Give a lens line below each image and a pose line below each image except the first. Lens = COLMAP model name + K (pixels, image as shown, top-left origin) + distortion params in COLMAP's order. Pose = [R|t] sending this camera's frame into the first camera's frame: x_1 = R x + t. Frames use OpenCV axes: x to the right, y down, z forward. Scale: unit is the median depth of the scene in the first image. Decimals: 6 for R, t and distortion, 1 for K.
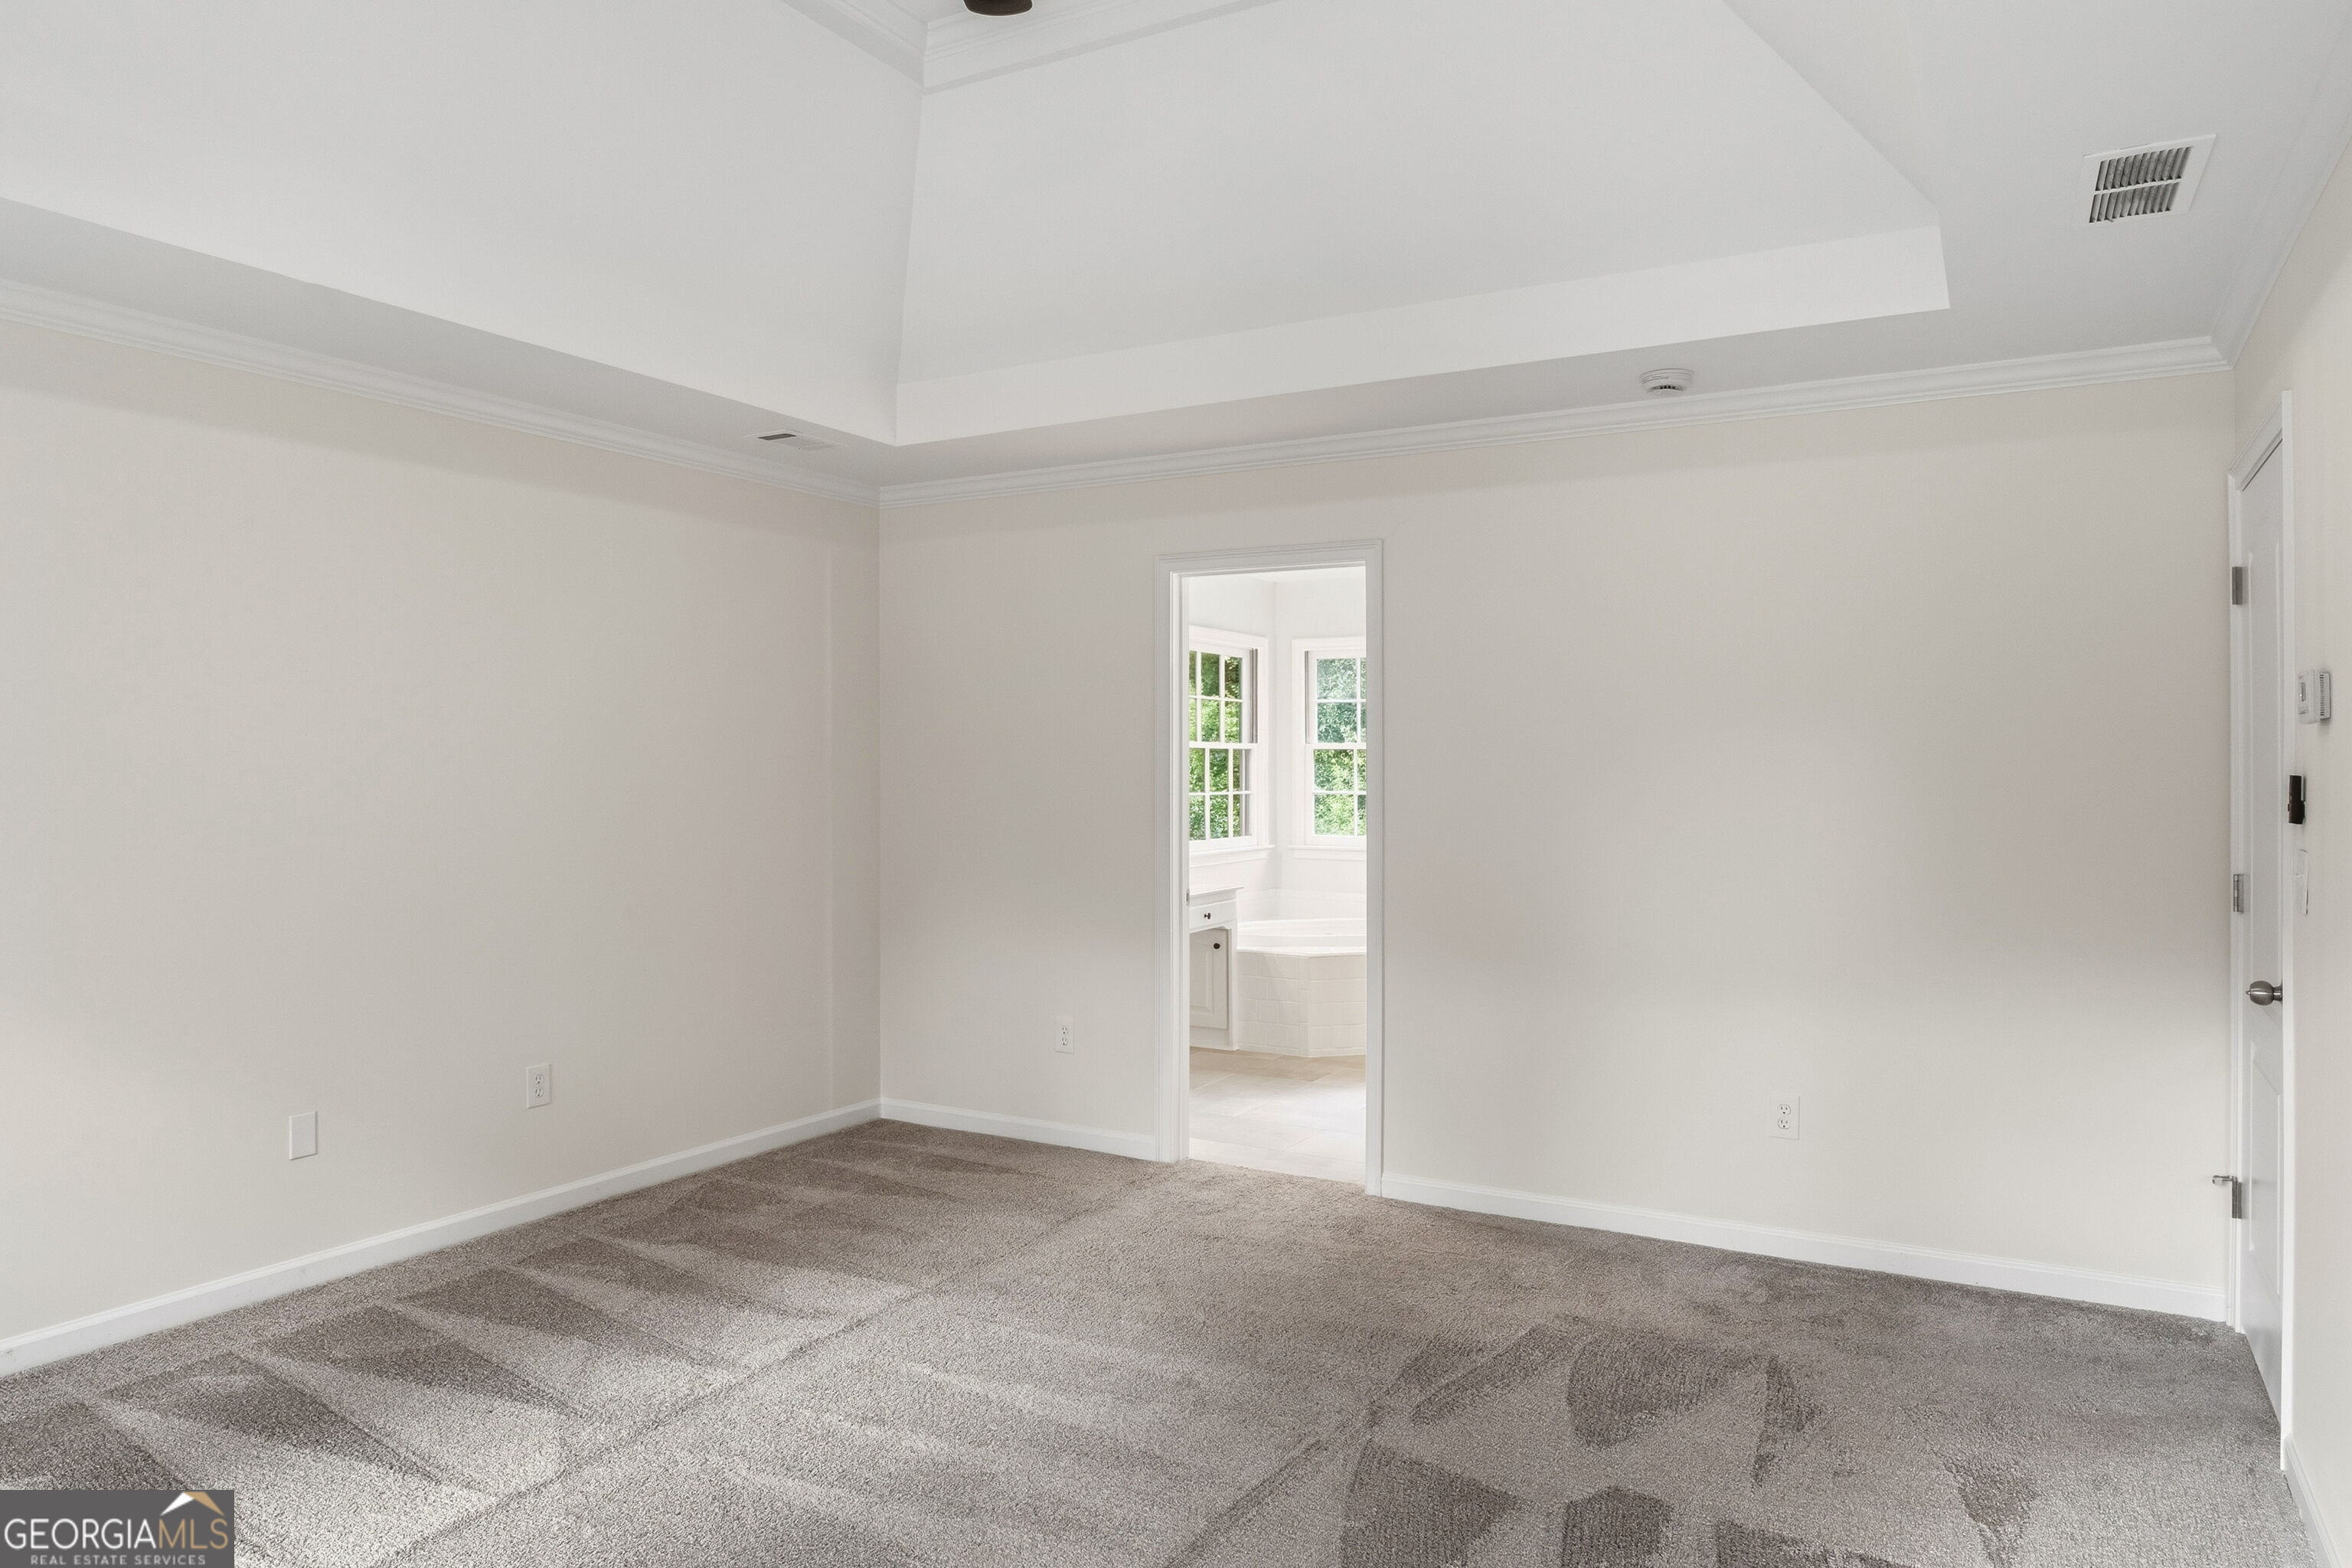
lens RADIAL K [[1496.0, 0, 1173.2], [0, 1496.0, 776.5], [0, 0, 1]] dist [-0.028358, 0.002986]
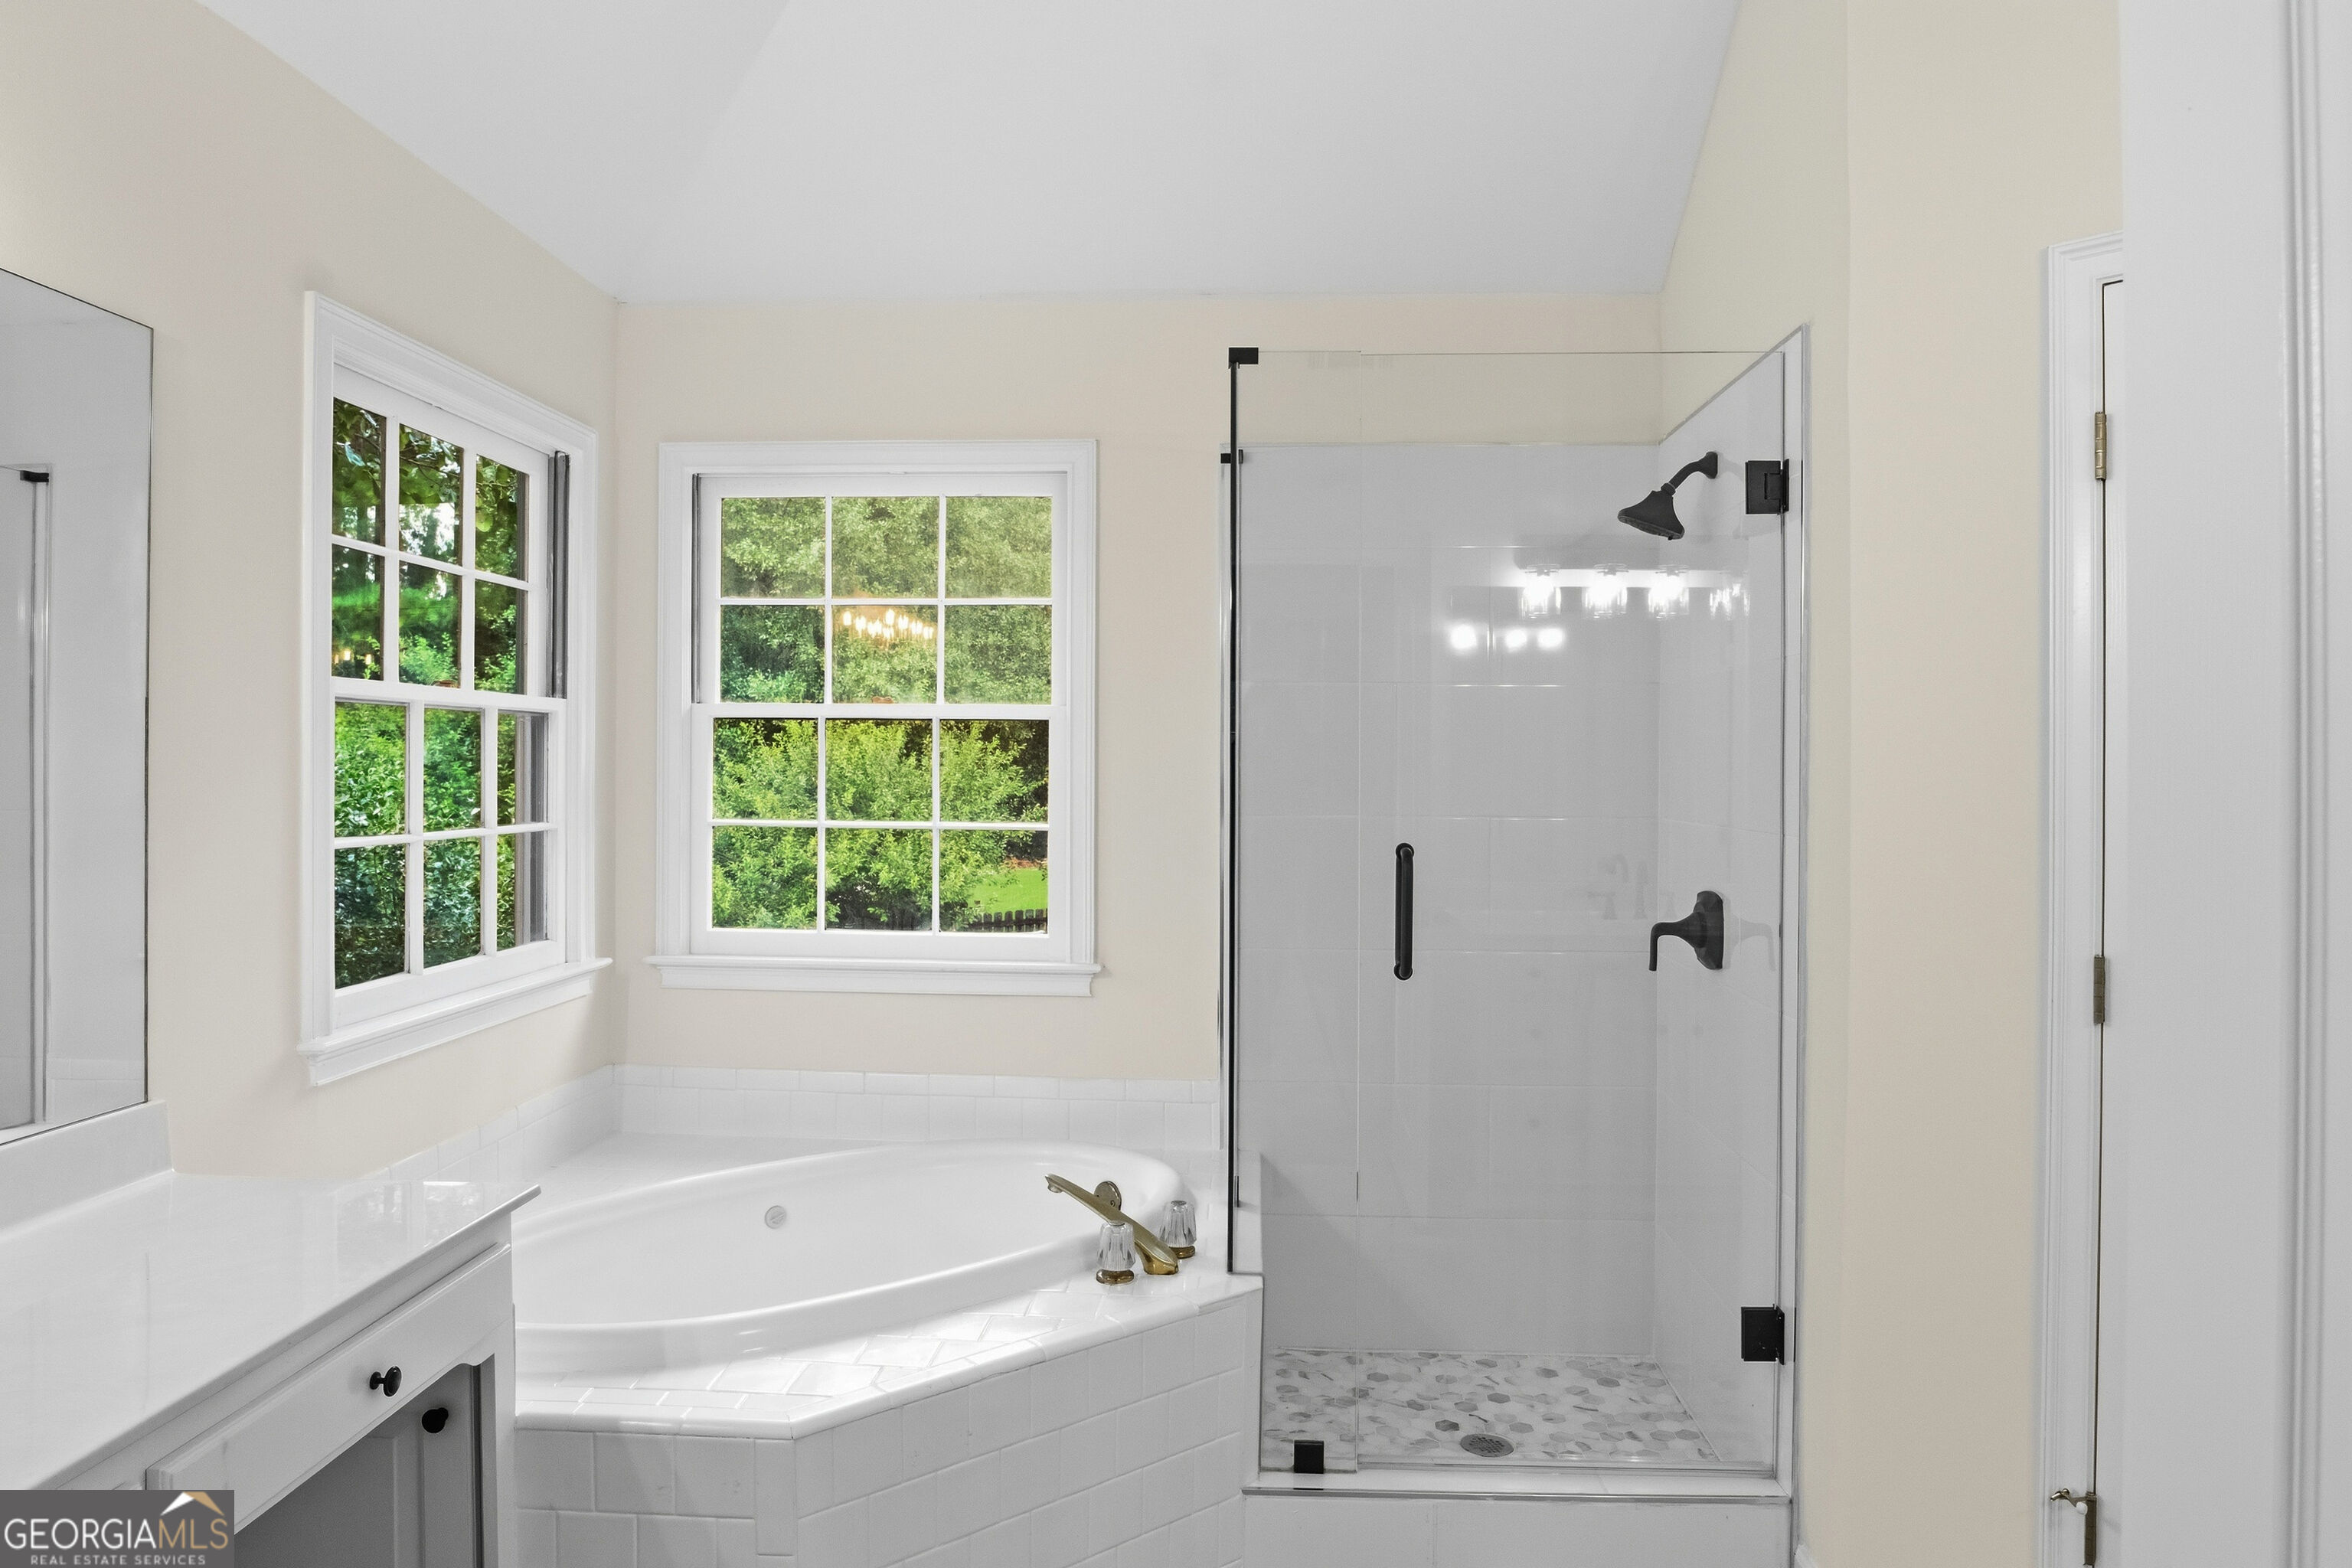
lens RADIAL K [[1496.0, 0, 1175.1], [0, 1496.0, 781.2], [0, 0, 1]] dist [-0.028358, 0.002986]
pose [[0.892425, 0.006206, 0.451153, 0.023274], [-0.001886, 0.999948, -0.010025, 0.002431], [-0.451192, 0.008096, 0.892390, 0.588208]]
